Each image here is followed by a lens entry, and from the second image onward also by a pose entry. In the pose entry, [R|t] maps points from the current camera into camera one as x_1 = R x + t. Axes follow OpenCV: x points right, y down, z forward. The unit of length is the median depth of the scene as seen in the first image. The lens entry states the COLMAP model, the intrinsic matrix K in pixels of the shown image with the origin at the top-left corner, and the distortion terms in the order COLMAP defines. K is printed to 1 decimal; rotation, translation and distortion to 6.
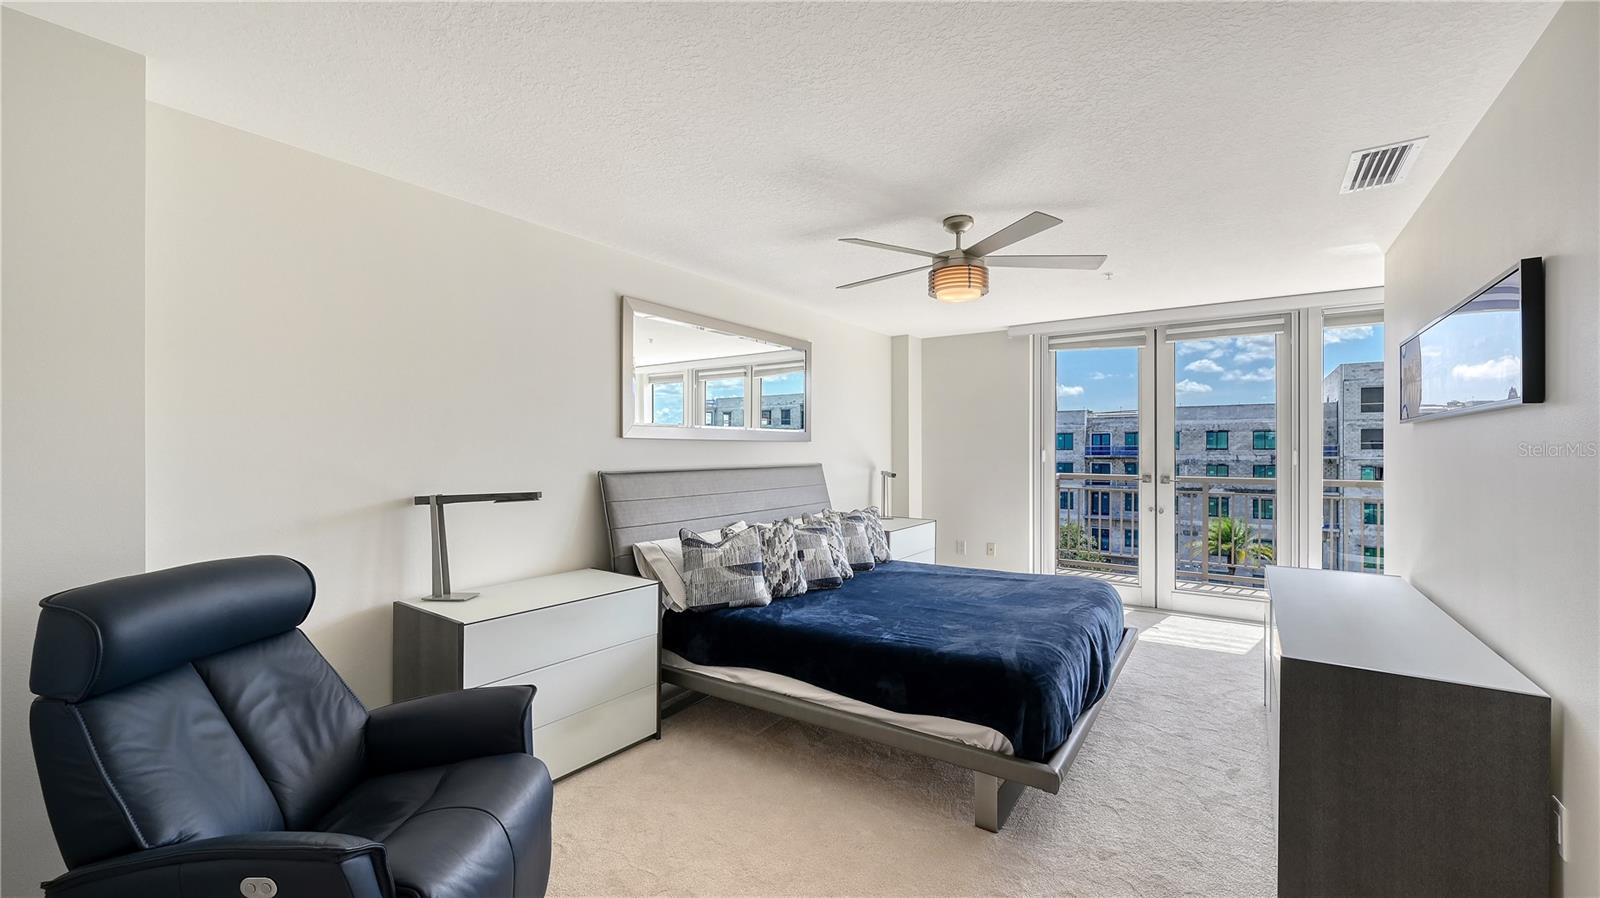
lens RADIAL K [[645.7, 0, 803.9], [0, 645.7, 455.6], [0, 0, 1]] dist [-0.001696, 0.000515]
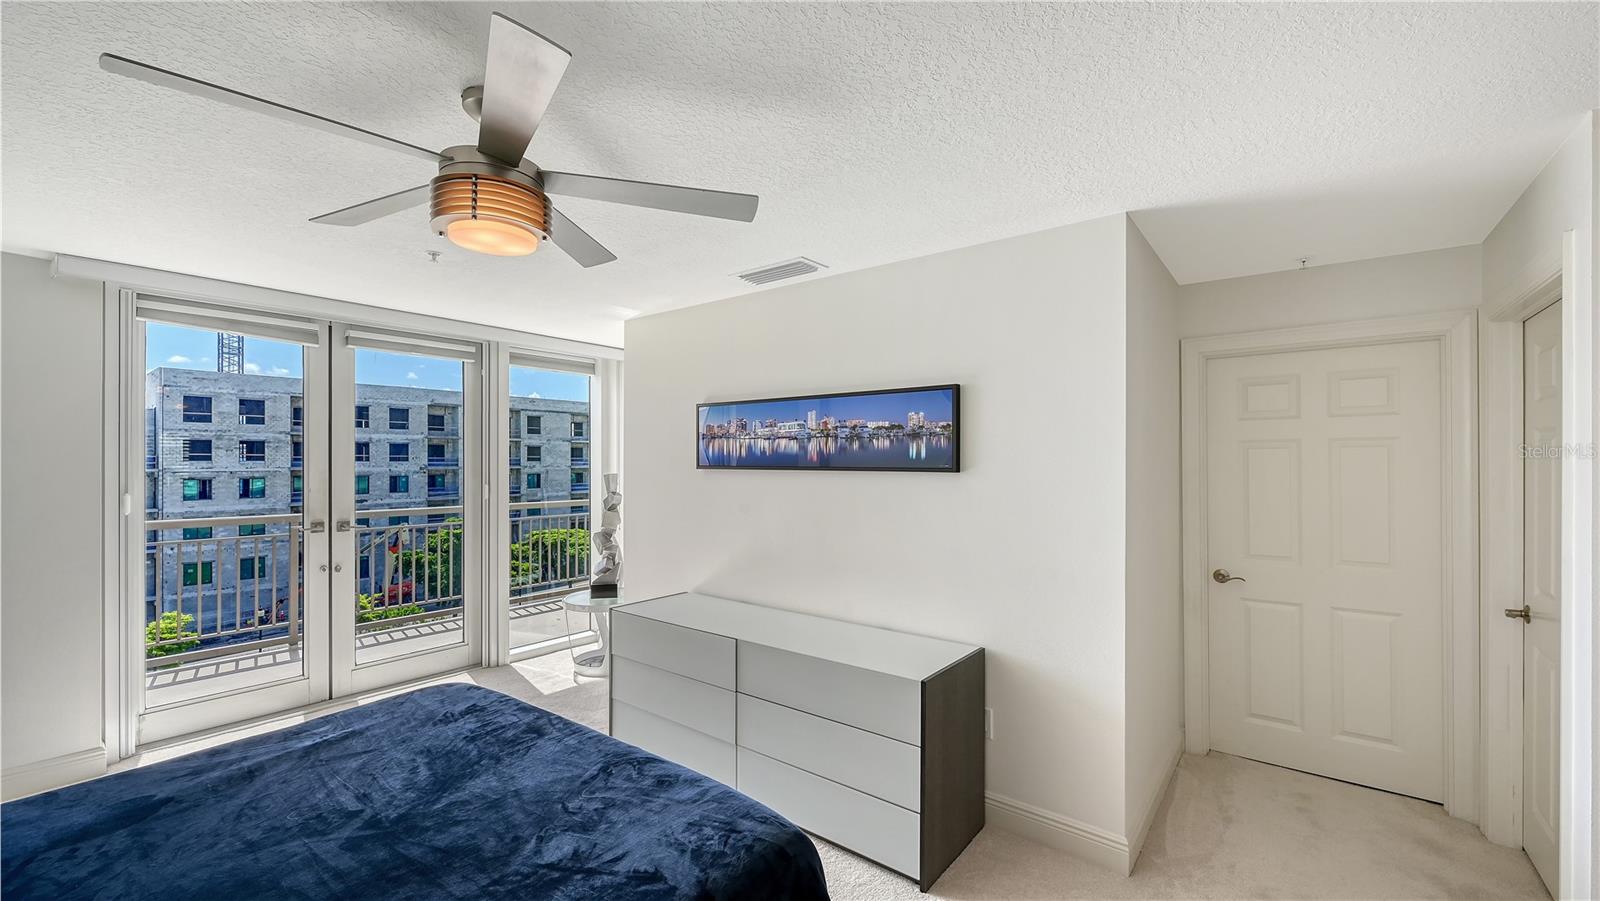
lens RADIAL K [[643.1, 0, 802.6], [0, 643.1, 460.5], [0, 0, 1]] dist [-0.002059, -0.000272]
pose [[0.049967, 0.000000, 0.998751, -0.167788], [0.006065, 0.999982, -0.000304, -0.036251], [-0.998732, 0.006072, 0.049966, 0.416723]]
